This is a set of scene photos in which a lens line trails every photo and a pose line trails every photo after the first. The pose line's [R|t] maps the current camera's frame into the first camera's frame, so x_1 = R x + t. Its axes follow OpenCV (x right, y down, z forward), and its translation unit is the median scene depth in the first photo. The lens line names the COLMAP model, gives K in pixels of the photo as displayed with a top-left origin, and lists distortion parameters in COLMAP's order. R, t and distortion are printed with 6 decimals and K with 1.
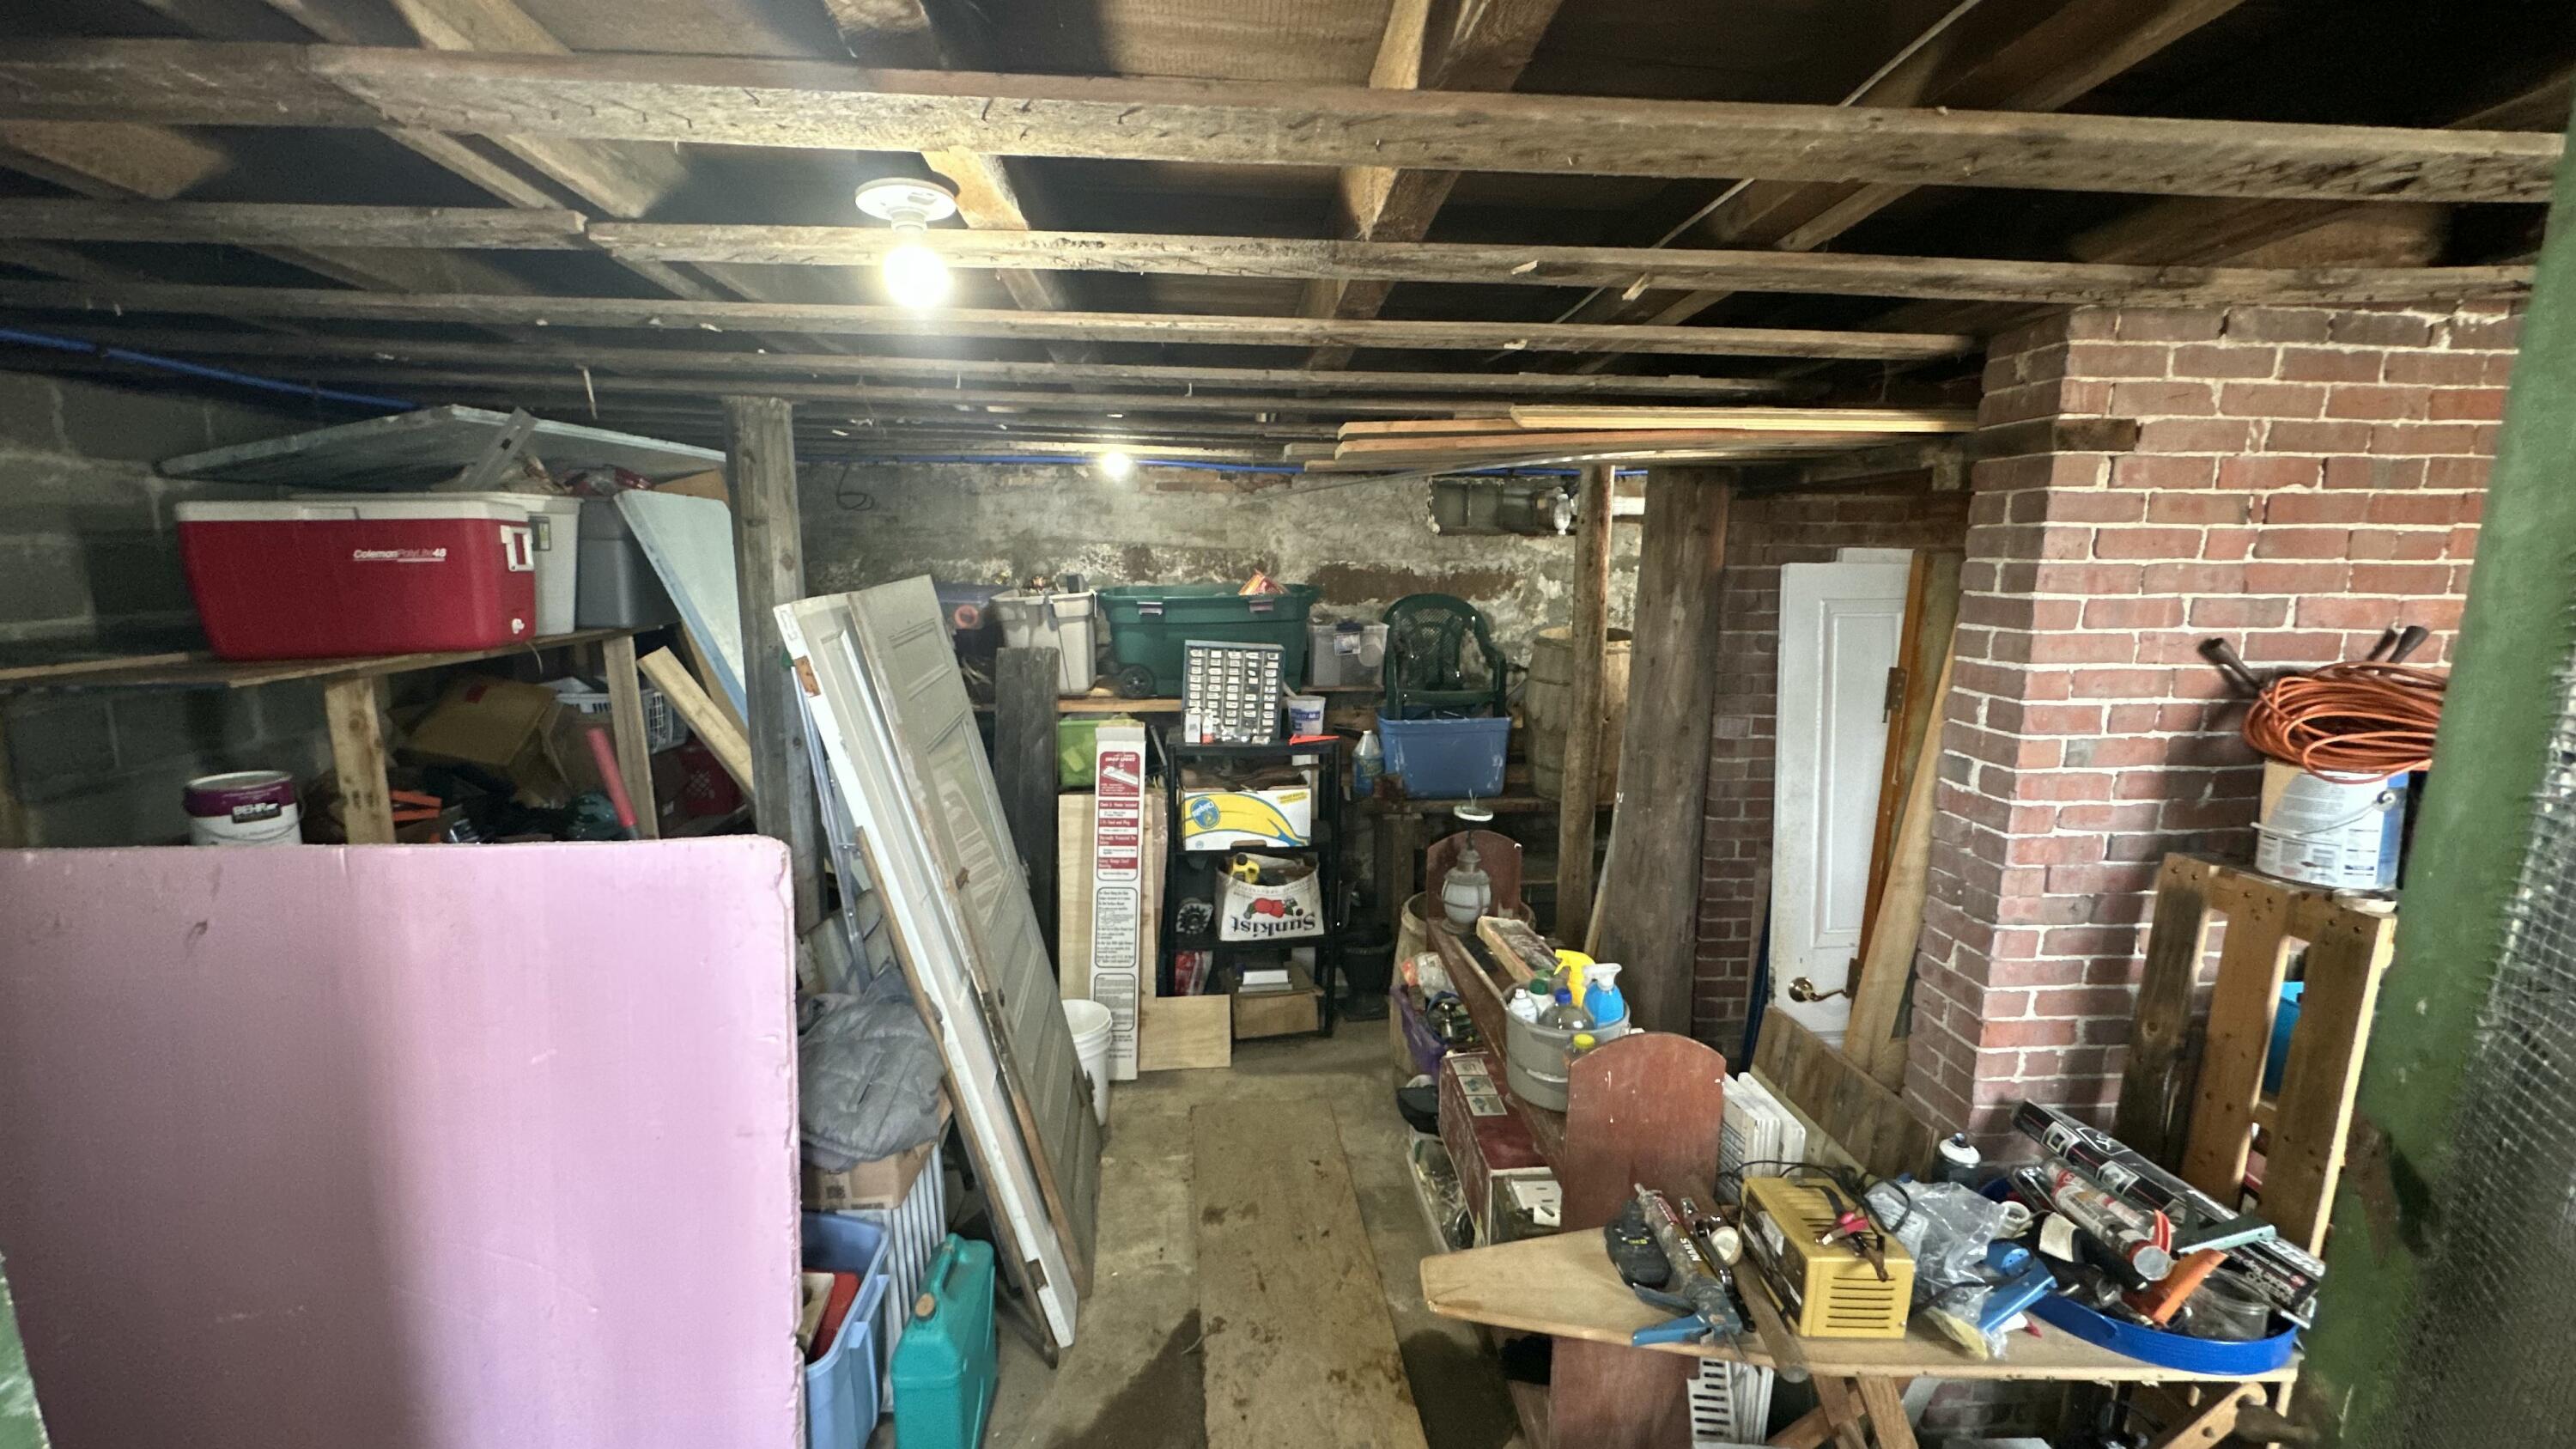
lens RADIAL K [[1031.1, 0, 1287.1], [0, 1031.1, 728.9], [0, 0, 1]] dist [0.002111, -0.000001]
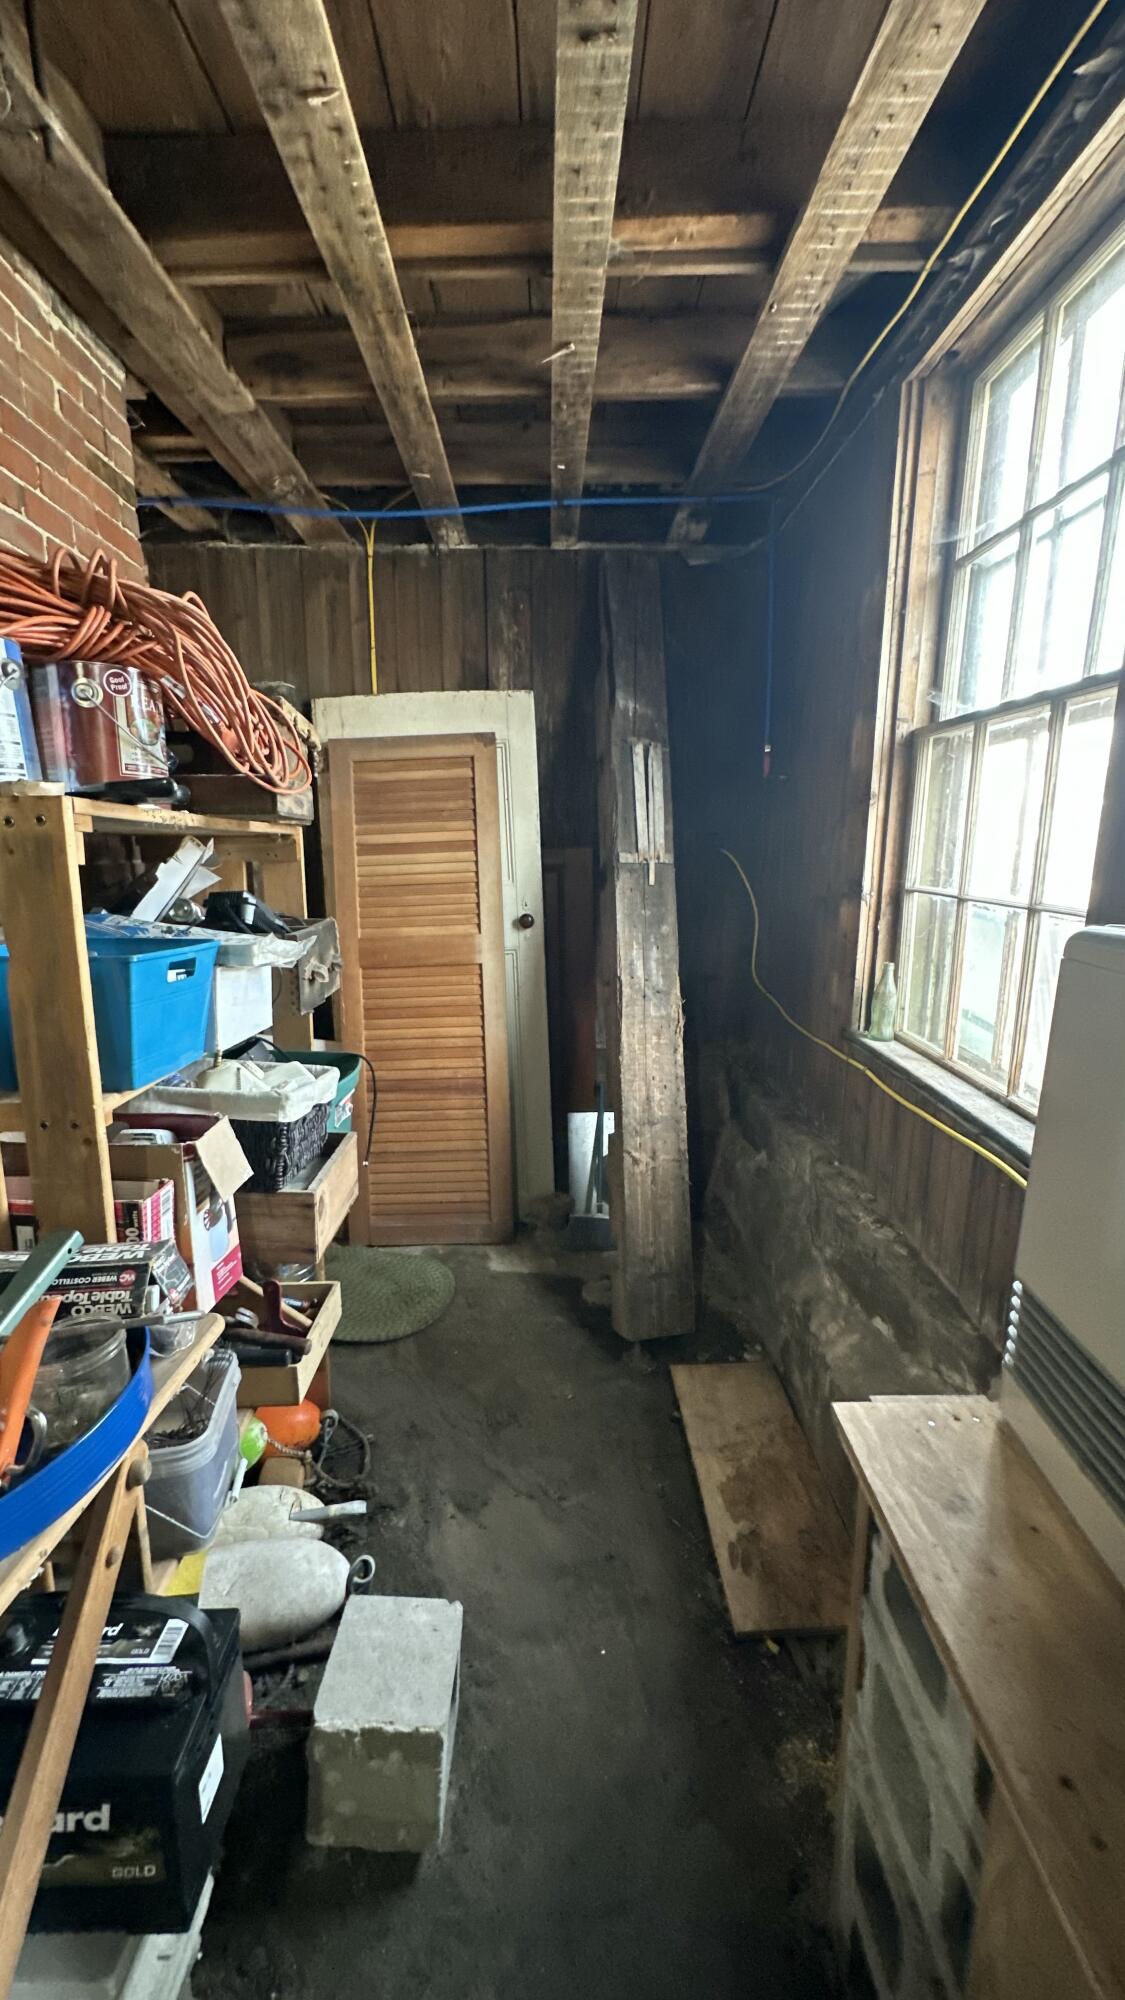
lens RADIAL K [[800.4, 0, 549.2], [0, 800.4, 996.9], [0, 0, 1]] dist [0.002111, -0.000001]
pose [[0.069364, -0.194207, 0.978505, 0.370440], [0.172144, 0.968484, 0.180015, 0.223621], [-0.982627, 0.155957, 0.100610, 0.477885]]
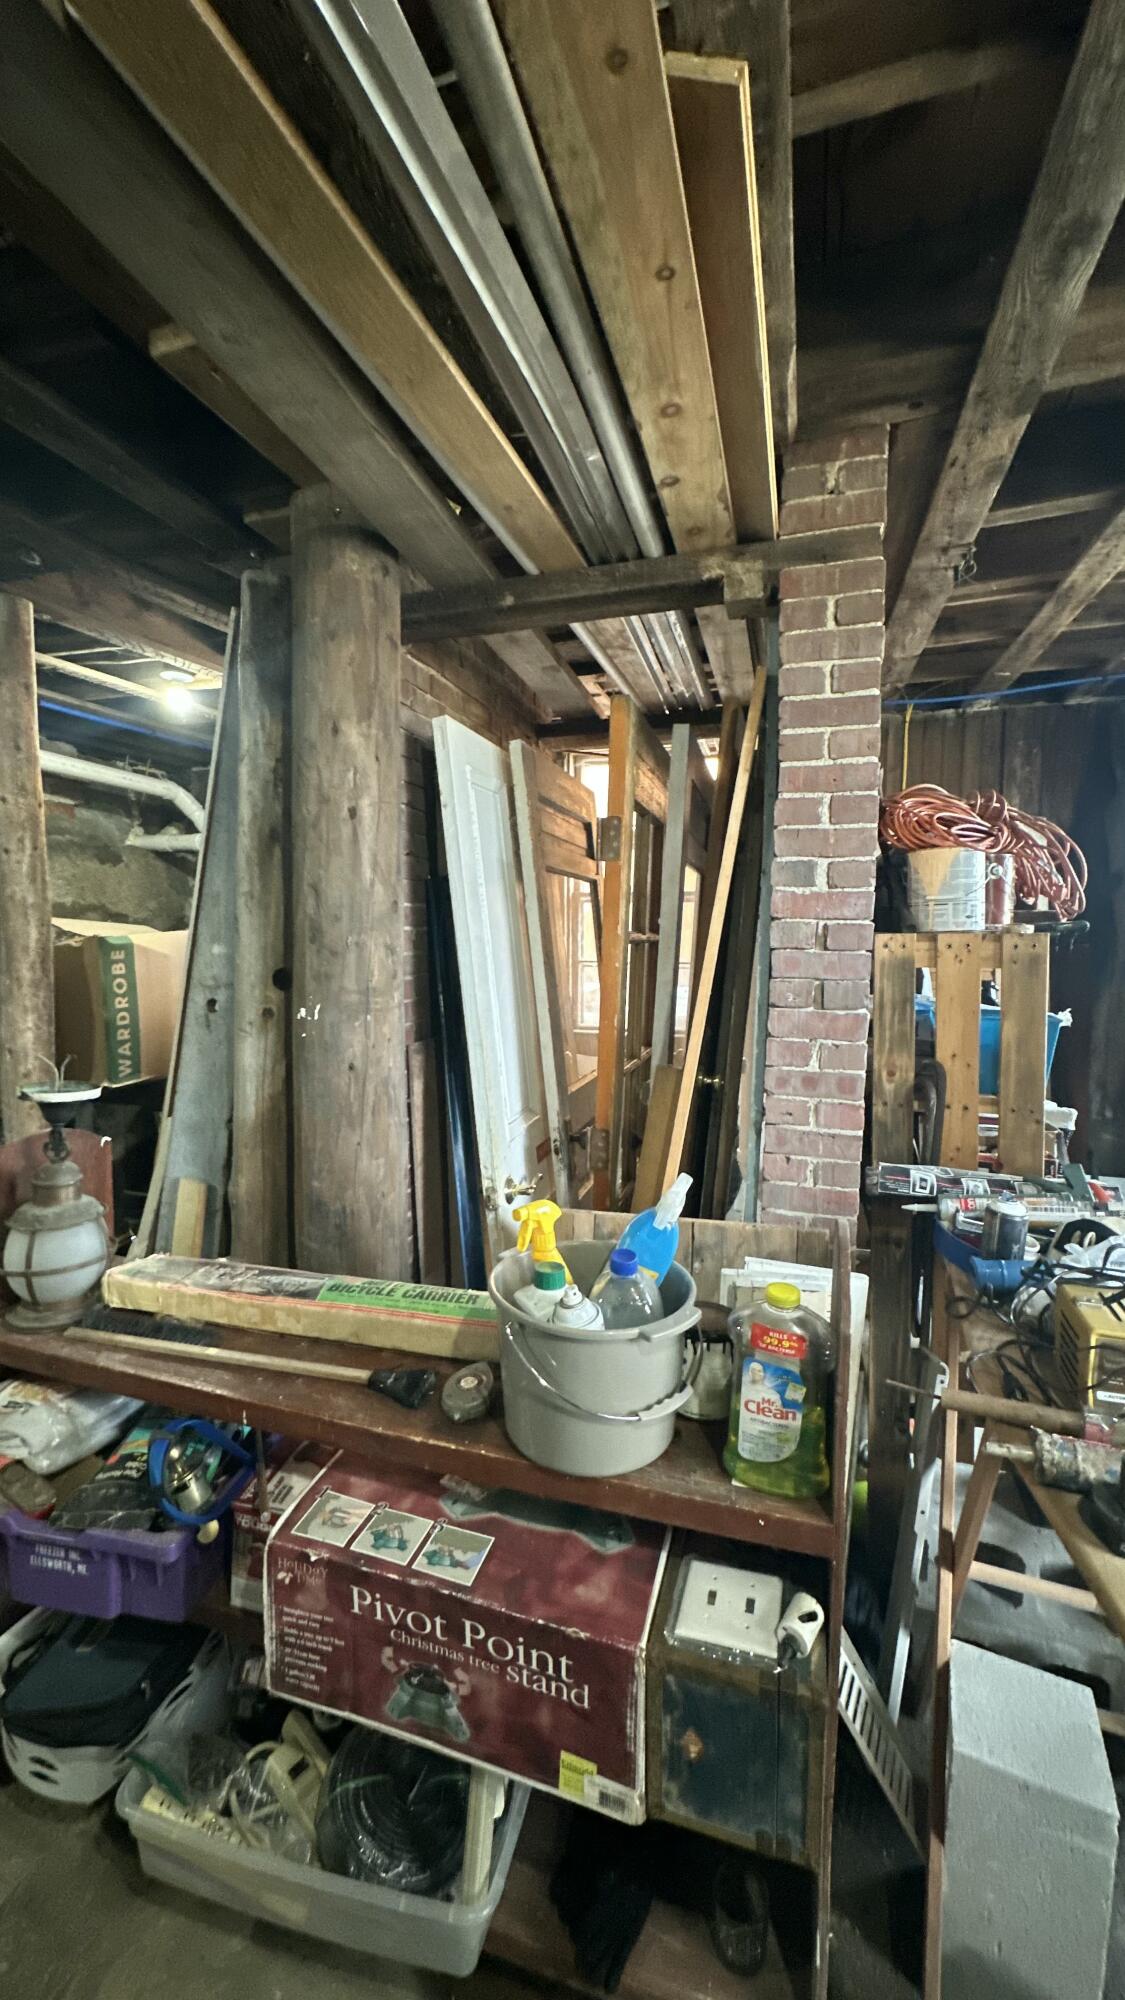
lens RADIAL K [[800.4, 0, 564.5], [0, 800.4, 996.2], [0, 0, 1]] dist [0.002111, -0.000001]
pose [[0.360314, -0.087114, 0.928755, -0.186225], [0.161789, 0.986377, 0.029752, 0.100646], [-0.918694, 0.139542, 0.369499, 0.966139]]
